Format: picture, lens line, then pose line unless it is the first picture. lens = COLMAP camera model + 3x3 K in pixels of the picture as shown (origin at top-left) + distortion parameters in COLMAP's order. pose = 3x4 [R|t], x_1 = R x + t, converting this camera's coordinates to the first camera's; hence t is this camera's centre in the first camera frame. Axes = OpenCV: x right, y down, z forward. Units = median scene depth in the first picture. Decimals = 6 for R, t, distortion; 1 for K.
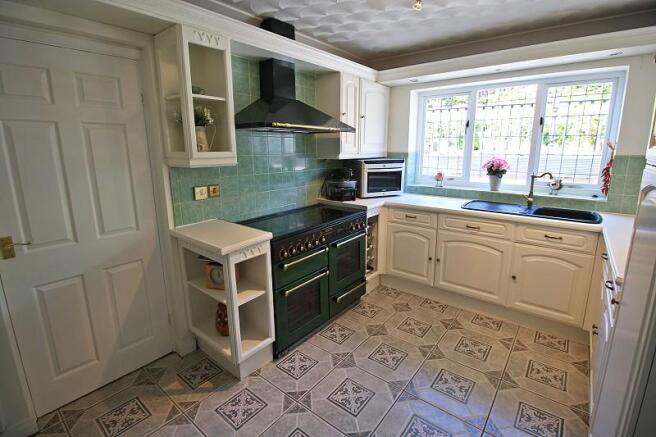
lens RADIAL K [[307.0, 0, 333.1], [0, 307.0, 209.0], [0, 0, 1]] dist [-0.016190, -0.000917]
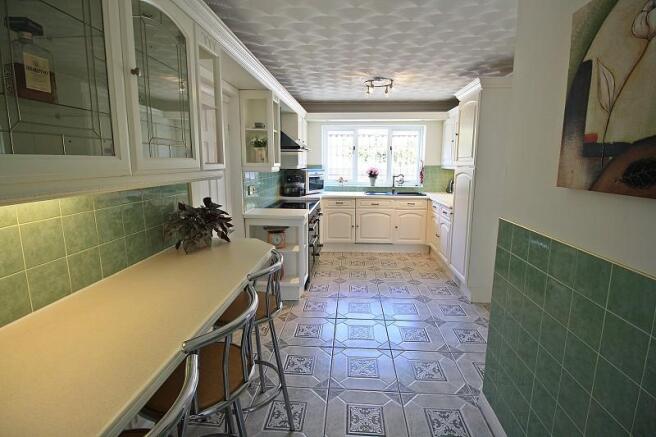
lens RADIAL K [[307.0, 0, 333.1], [0, 307.0, 209.0], [0, 0, 1]] dist [-0.016190, -0.000917]
pose [[0.818787, -0.078718, 0.568675, -0.743337], [0.106688, 0.994164, -0.015997, 0.083287], [-0.564097, 0.073769, 0.822407, -0.352288]]
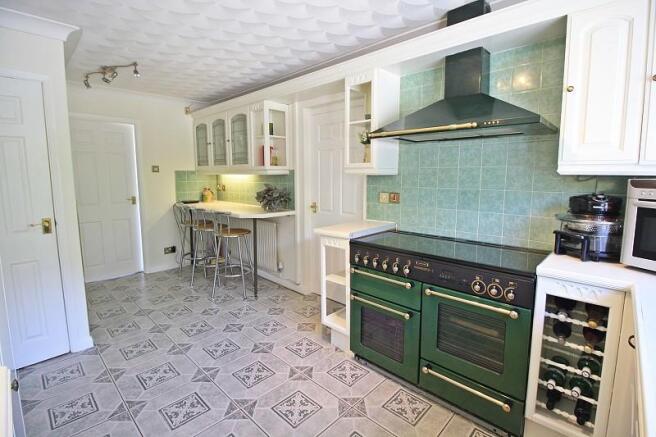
lens RADIAL K [[307.0, 0, 333.1], [0, 307.0, 209.0], [0, 0, 1]] dist [-0.016190, -0.000917]
pose [[-0.087590, 0.112288, -0.989808, 0.612794], [-0.199701, 0.971476, 0.127880, -0.095550], [0.975934, 0.208867, -0.062667, 0.681715]]
